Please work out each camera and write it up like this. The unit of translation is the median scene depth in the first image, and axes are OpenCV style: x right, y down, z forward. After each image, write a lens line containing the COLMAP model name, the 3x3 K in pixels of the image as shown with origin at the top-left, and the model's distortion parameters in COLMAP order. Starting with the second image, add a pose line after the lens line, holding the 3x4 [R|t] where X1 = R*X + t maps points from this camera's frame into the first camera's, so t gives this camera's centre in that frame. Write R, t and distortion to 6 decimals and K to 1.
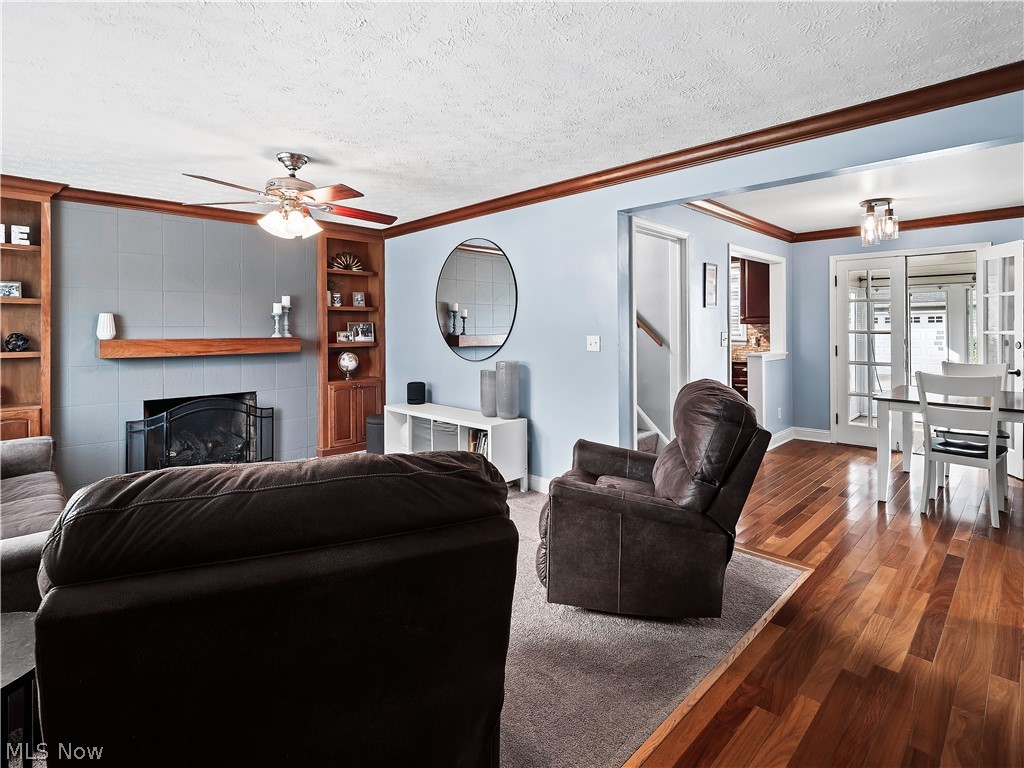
lens RADIAL K [[520.8, 0, 502.6], [0, 520.8, 325.6], [0, 0, 1]] dist [-0.001902, -0.000942]
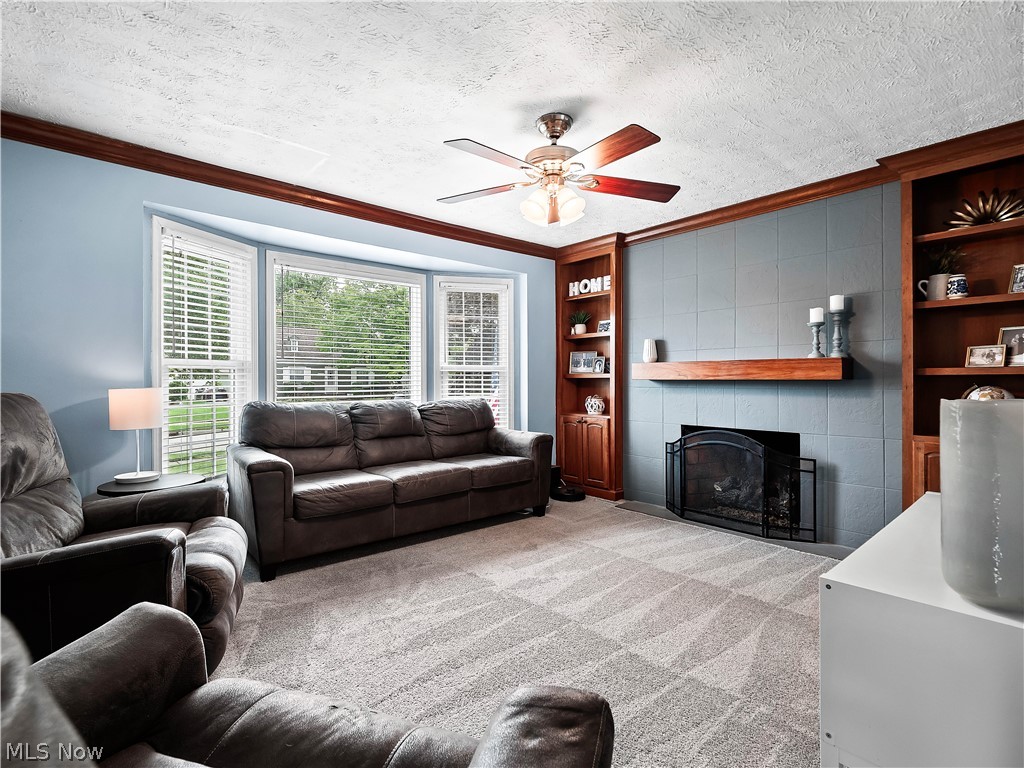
lens RADIAL K [[492.9, 0, 499.7], [0, 492.9, 380.4], [0, 0, 1]] dist [-0.003332, -0.000912]
pose [[-0.059739, 0.005160, -0.998201, 0.238894], [0.004600, 0.999977, 0.004894, 0.046793], [0.998203, -0.004299, -0.059761, 0.620745]]
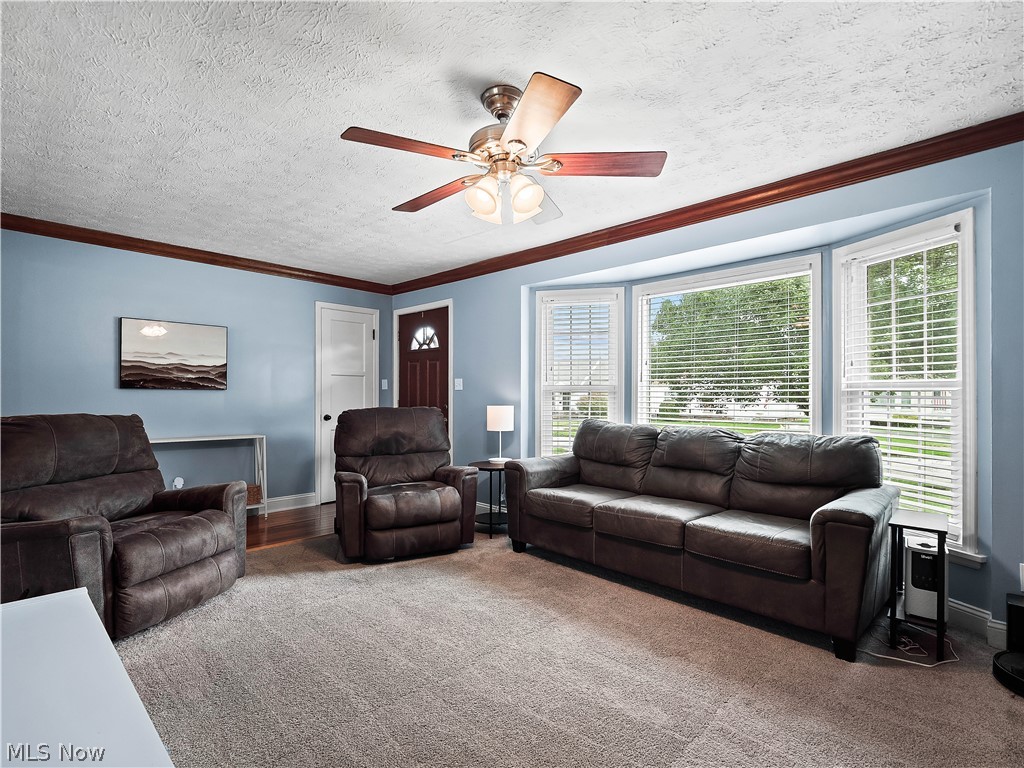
lens RADIAL K [[490.0, 0, 513.4], [0, 490.0, 396.2], [0, 0, 1]] dist [-0.007089, -0.000861]
pose [[-0.999473, 0.001658, -0.032417, -0.258477], [0.001786, 0.999991, -0.003922, 0.041986], [0.032410, -0.003978, -0.999467, 1.055515]]
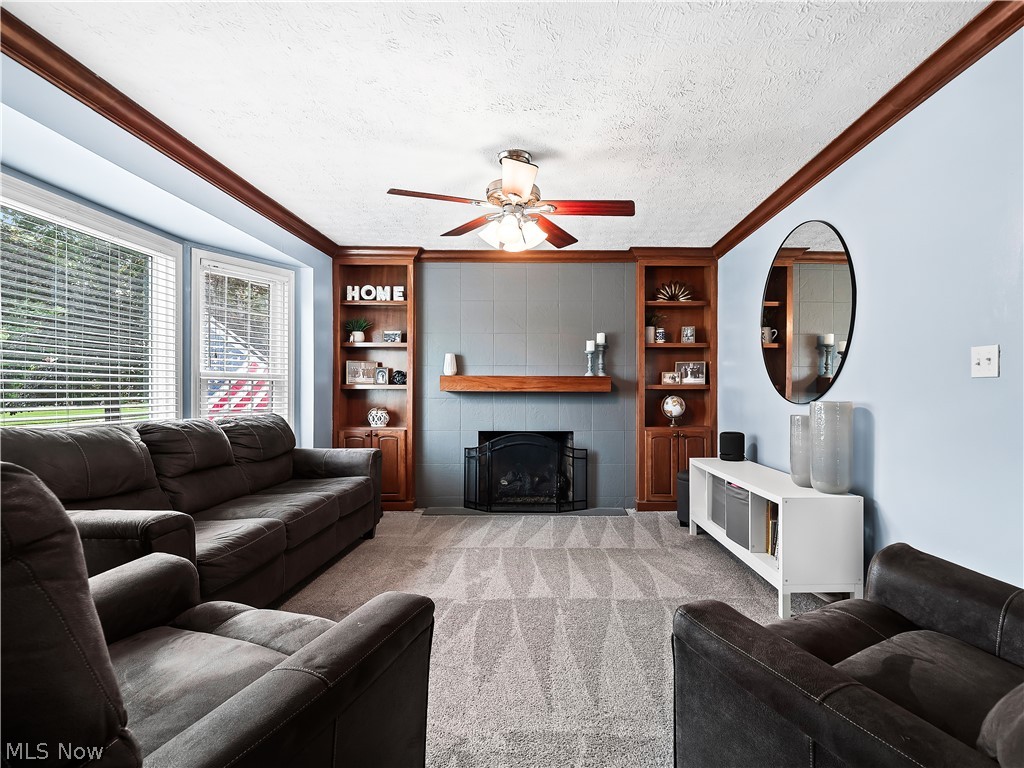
lens RADIAL K [[508.5, 0, 542.1], [0, 508.5, 392.0], [0, 0, 1]] dist [0.001177, -0.000317]
pose [[0.719021, 0.007785, -0.694945, 0.153728], [-0.003976, 0.999967, 0.007089, 0.045173], [0.694977, -0.002334, 0.719028, 0.265164]]
